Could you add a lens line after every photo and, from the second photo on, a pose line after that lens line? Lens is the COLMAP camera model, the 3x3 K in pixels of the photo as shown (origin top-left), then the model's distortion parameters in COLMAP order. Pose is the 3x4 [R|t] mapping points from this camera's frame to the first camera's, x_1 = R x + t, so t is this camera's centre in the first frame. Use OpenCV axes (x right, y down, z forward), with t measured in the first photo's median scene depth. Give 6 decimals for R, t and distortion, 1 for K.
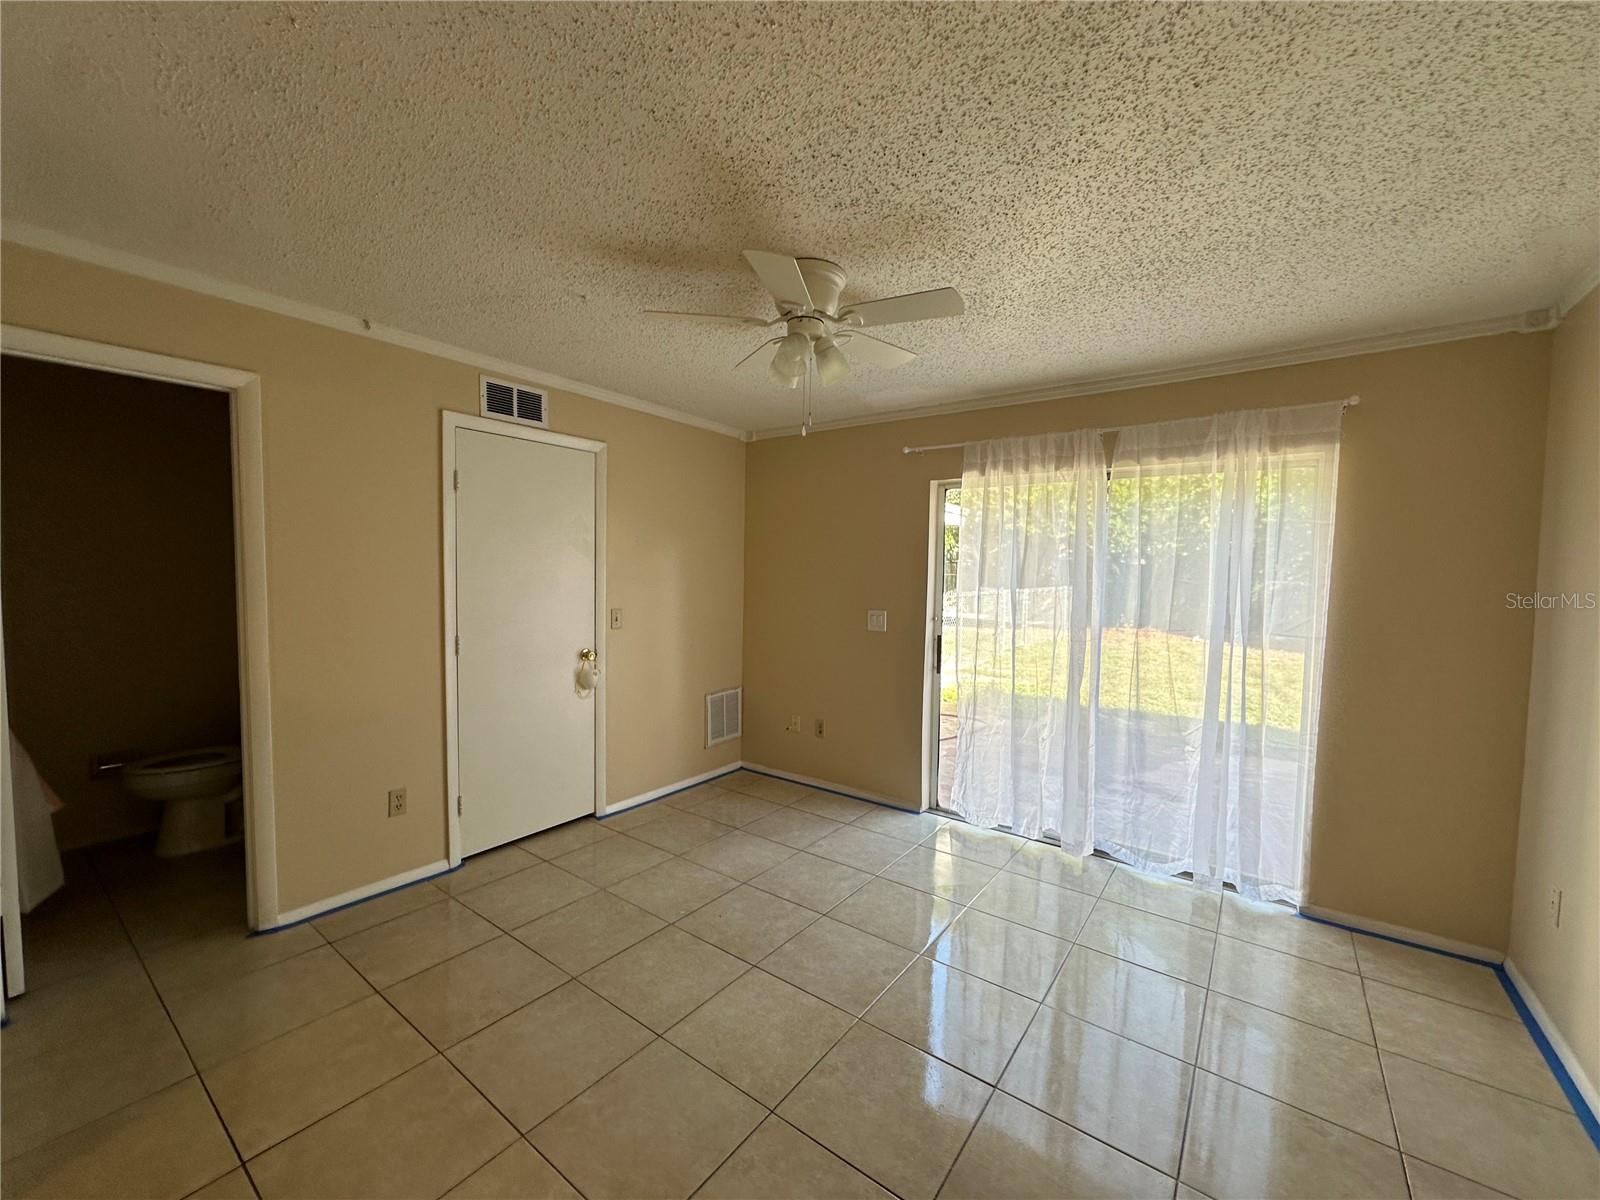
lens RADIAL K [[637.4, 0, 800.0], [0, 637.4, 600.0], [0, 0, 1]] dist [-0.001560, 0.000052]
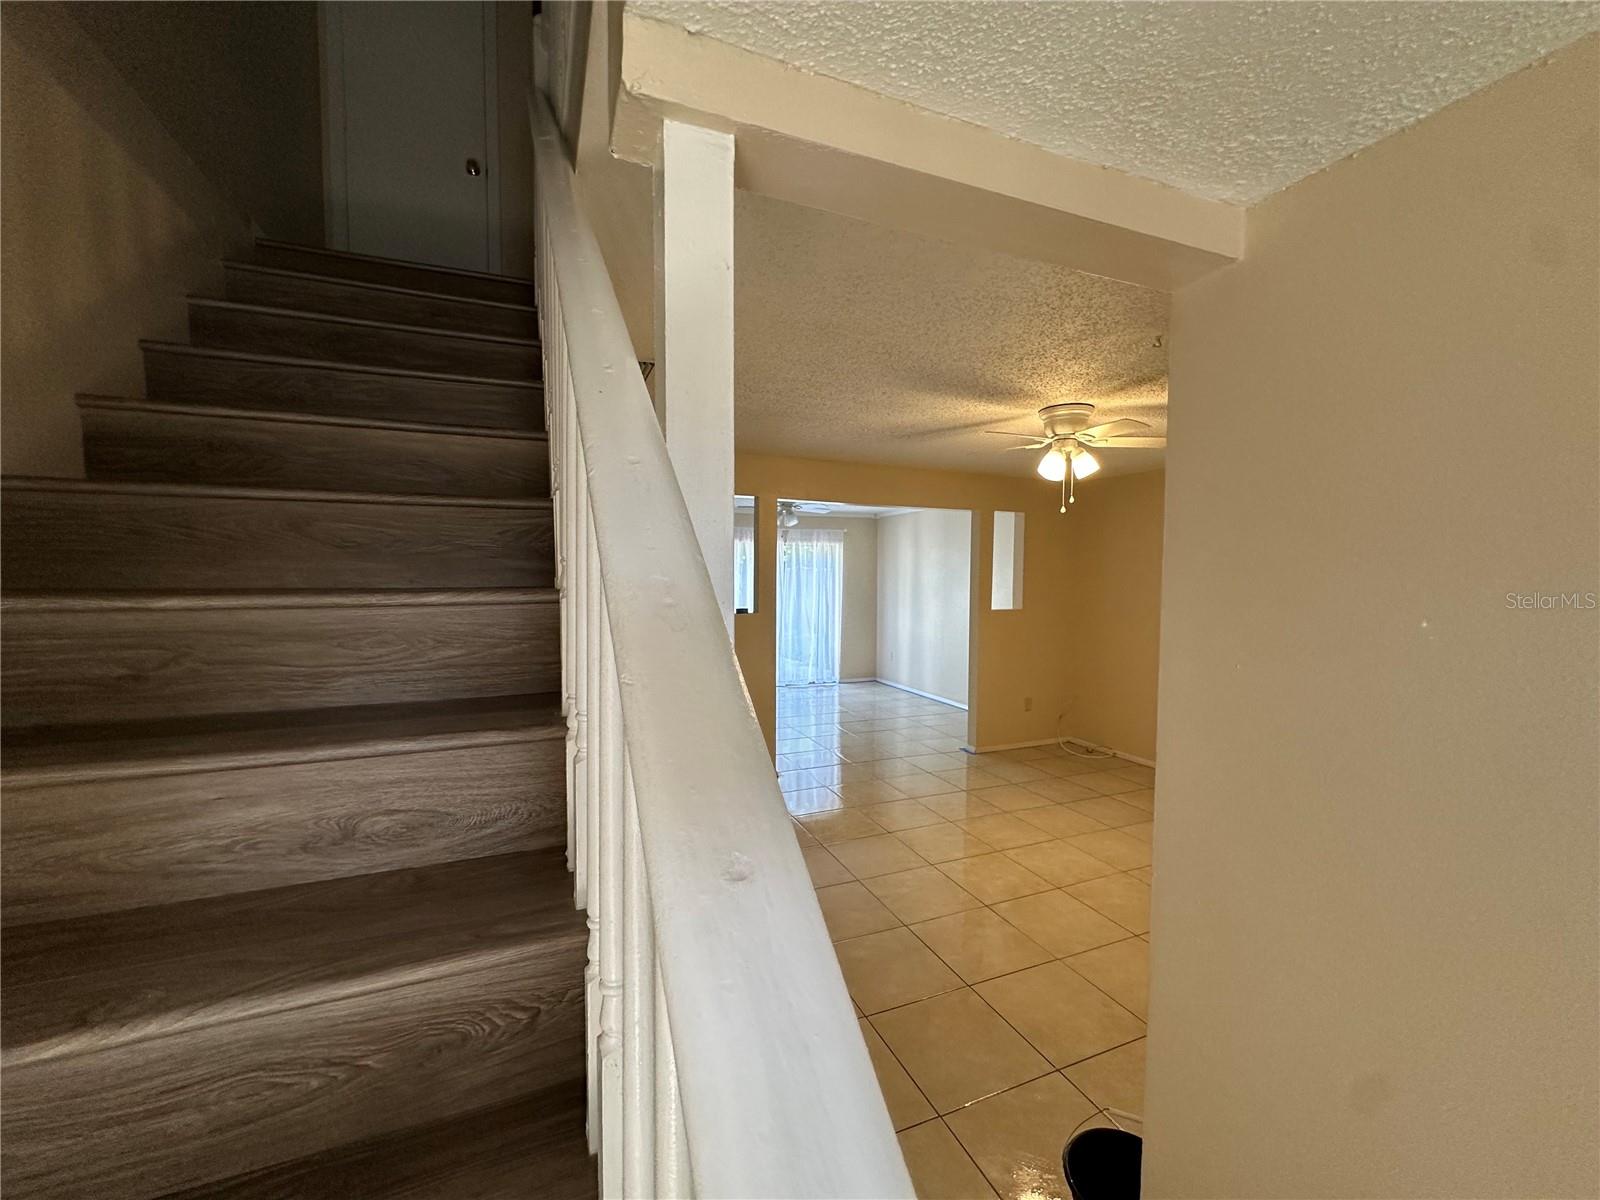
lens RADIAL K [[637.4, 0, 800.0], [0, 637.4, 600.0], [0, 0, 1]] dist [-0.001560, 0.000052]
pose [[0.514239, -0.051790, 0.856082, -1.777866], [0.053719, 0.998160, 0.028117, -0.031173], [-0.855963, 0.031529, 0.516075, -0.463802]]
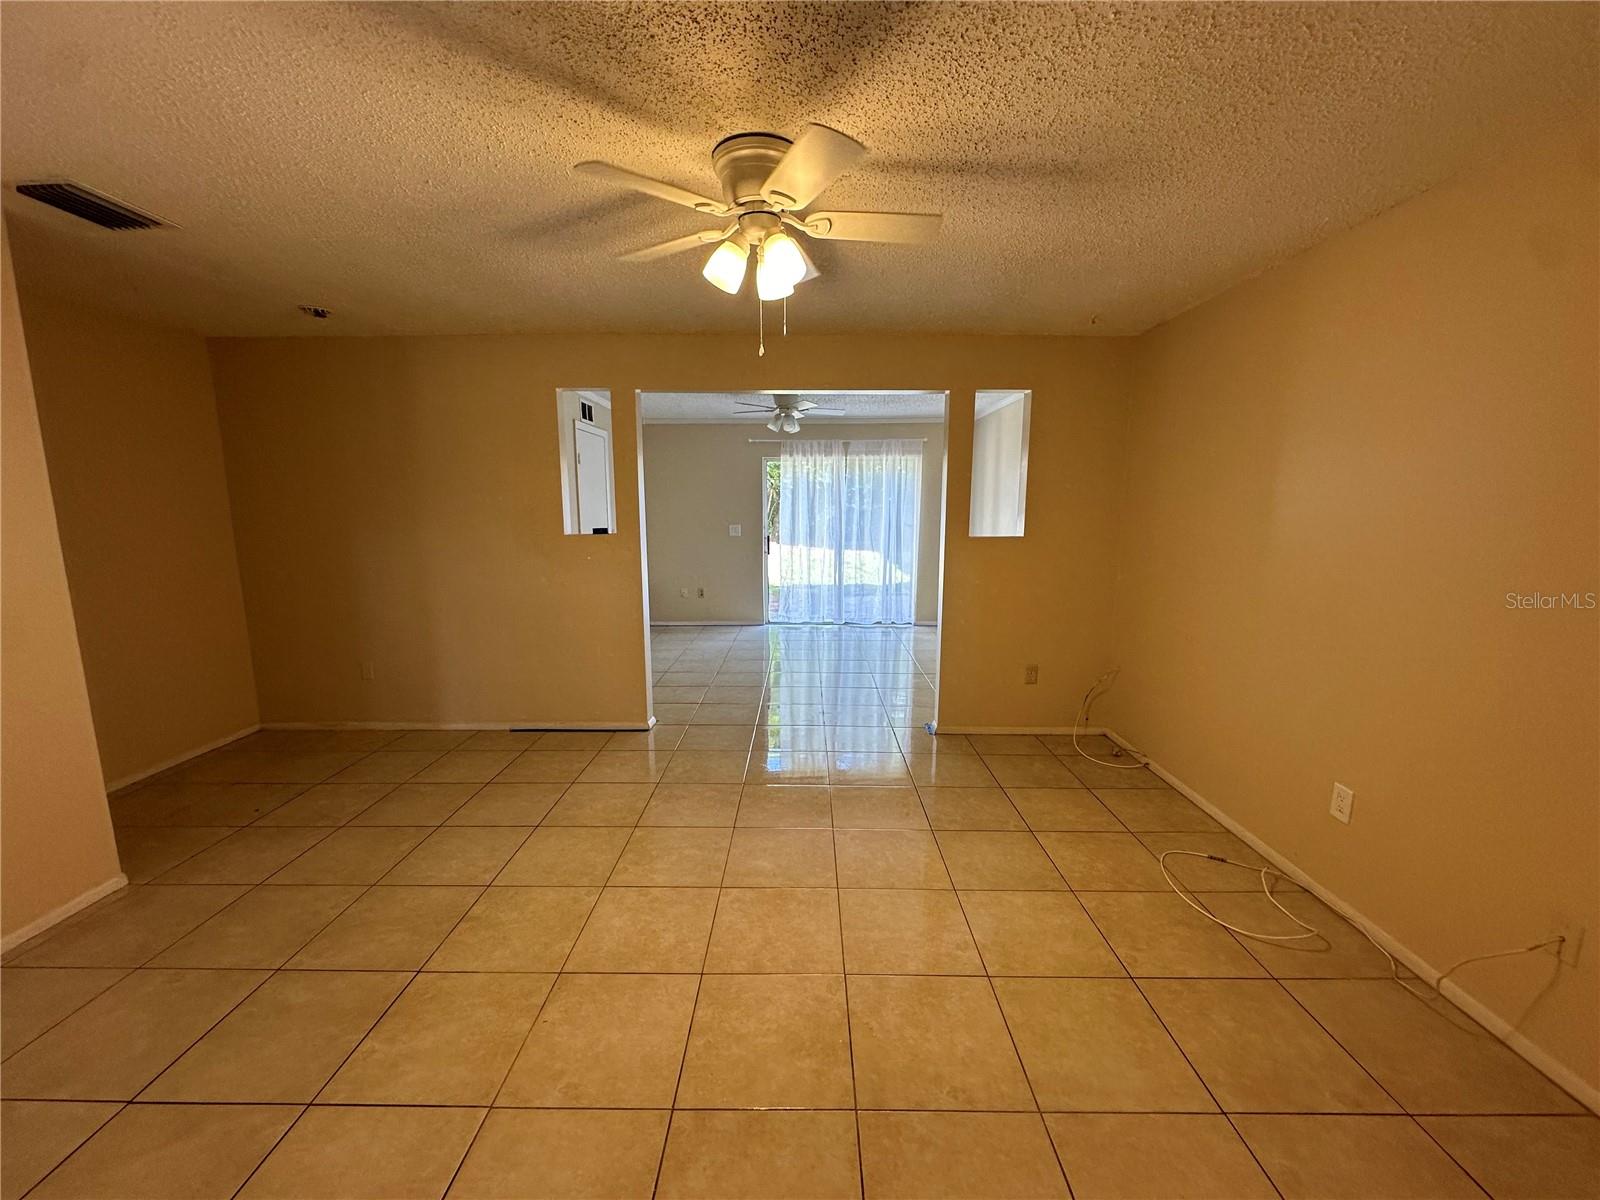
lens RADIAL K [[637.4, 0, 800.0], [0, 637.4, 600.0], [0, 0, 1]] dist [-0.001560, 0.000052]
pose [[0.812900, -0.105947, 0.572685, -1.005821], [0.048719, 0.992238, 0.114411, 0.037279], [-0.580362, -0.065105, 0.811752, -0.806932]]
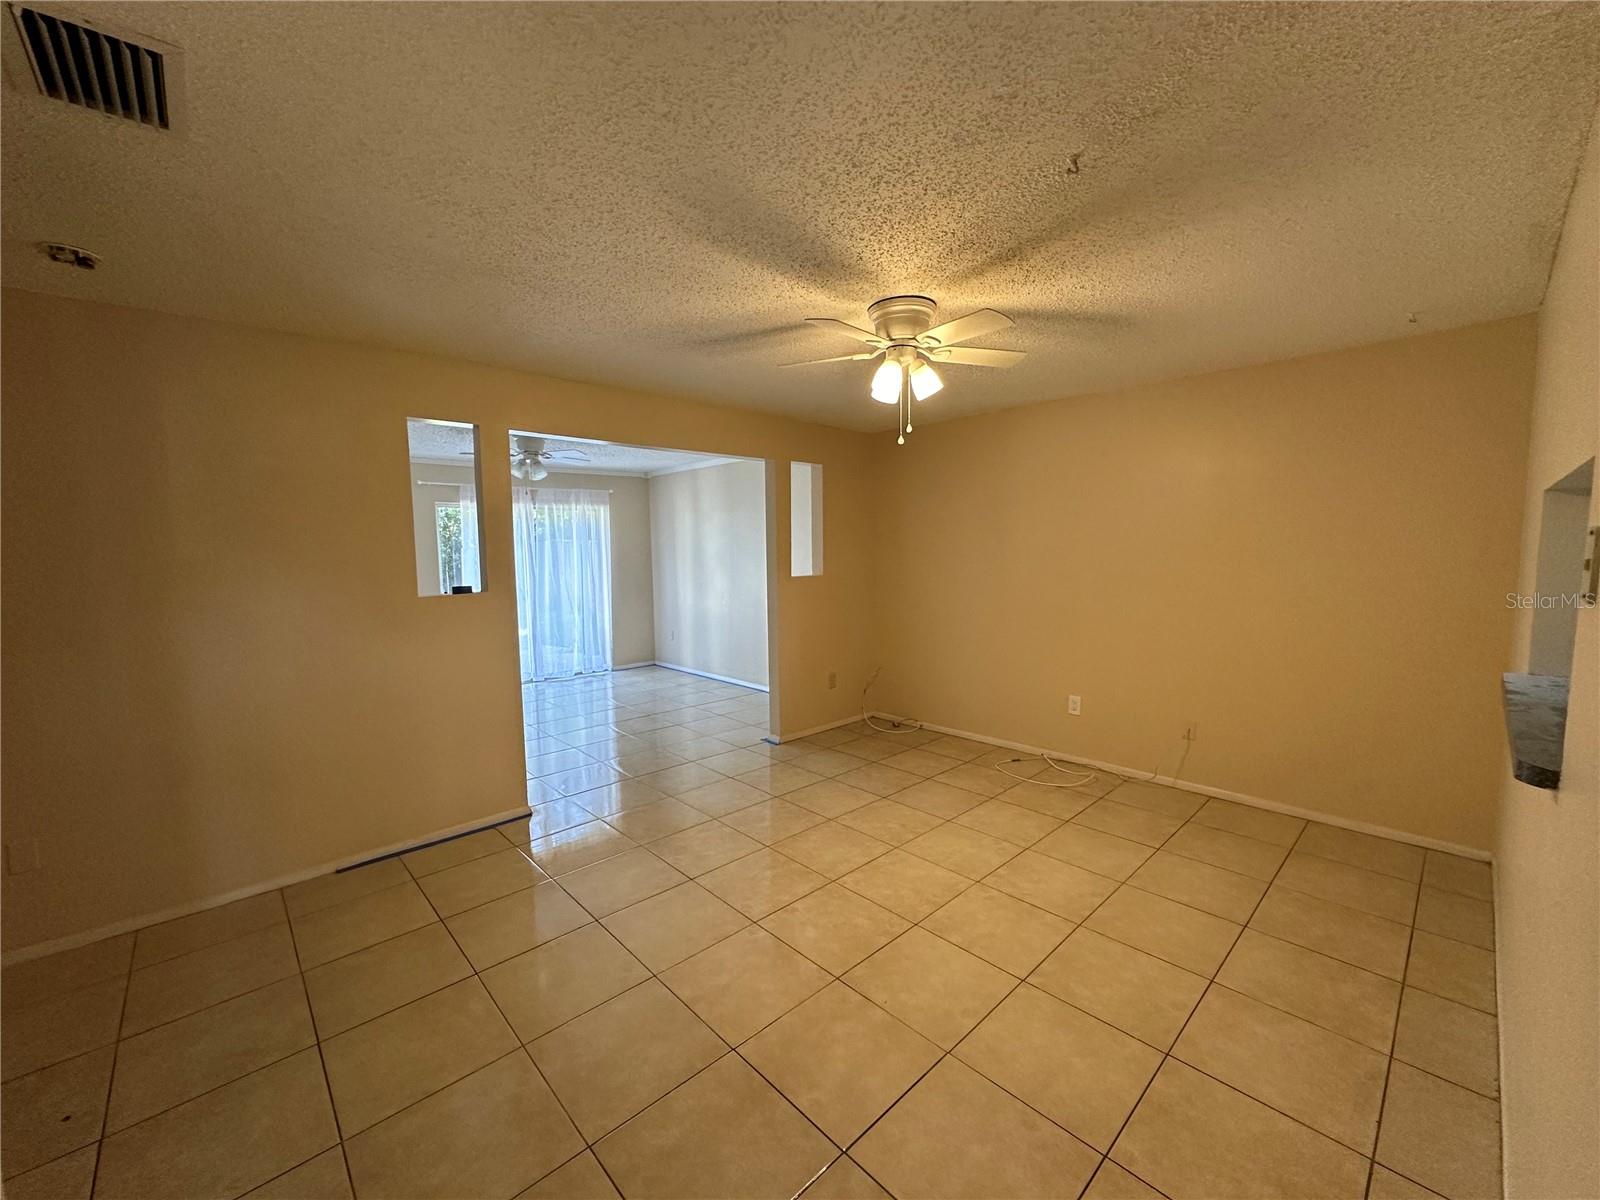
lens RADIAL K [[637.4, 0, 800.0], [0, 637.4, 600.0], [0, 0, 1]] dist [-0.001560, 0.000052]
pose [[0.183939, -0.103516, 0.977472, -1.496038], [0.074949, 0.993021, 0.091059, -0.008187], [-0.980076, 0.056511, 0.190414, -0.318449]]
